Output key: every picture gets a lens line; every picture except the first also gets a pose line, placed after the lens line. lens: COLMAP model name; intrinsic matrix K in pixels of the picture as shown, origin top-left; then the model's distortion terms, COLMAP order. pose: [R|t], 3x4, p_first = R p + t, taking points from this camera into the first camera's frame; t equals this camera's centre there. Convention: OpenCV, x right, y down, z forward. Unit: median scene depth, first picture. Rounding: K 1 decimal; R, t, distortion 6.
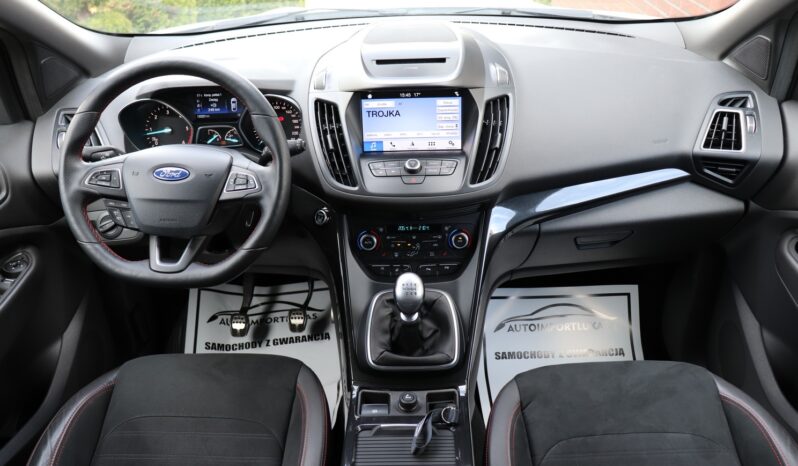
lens RADIAL K [[661.3, 0, 399.0], [0, 661.3, 233.0], [0, 0, 1]] dist [-0.178593, 0.166206]
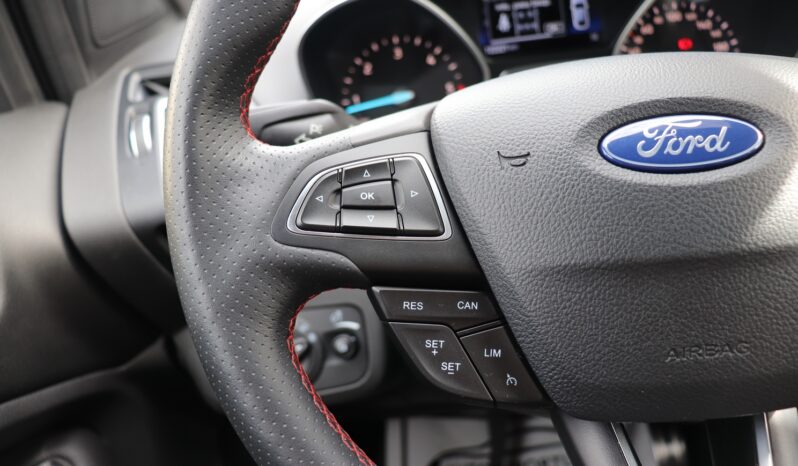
lens RADIAL K [[629.7, 0, 428.9], [0, 629.7, 234.9], [0, 0, 1]] dist [-0.079361, 0.002877]
pose [[0.993772, -0.109805, -0.018962, -0.378849], [0.107812, 0.990492, -0.085449, -0.044052], [0.028165, 0.082872, 0.996162, 0.678660]]
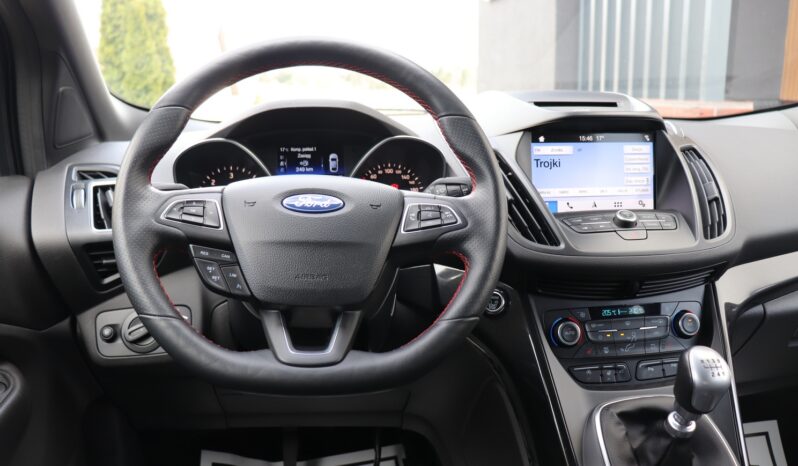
lens RADIAL K [[661.3, 0, 399.0], [0, 661.3, 233.0], [0, 0, 1]] dist [-0.178593, 0.166206]
pose [[0.987267, -0.007854, 0.158878, -0.319852], [0.058773, 0.946119, -0.318441, 0.118028], [-0.147816, 0.323724, 0.934534, 0.362183]]
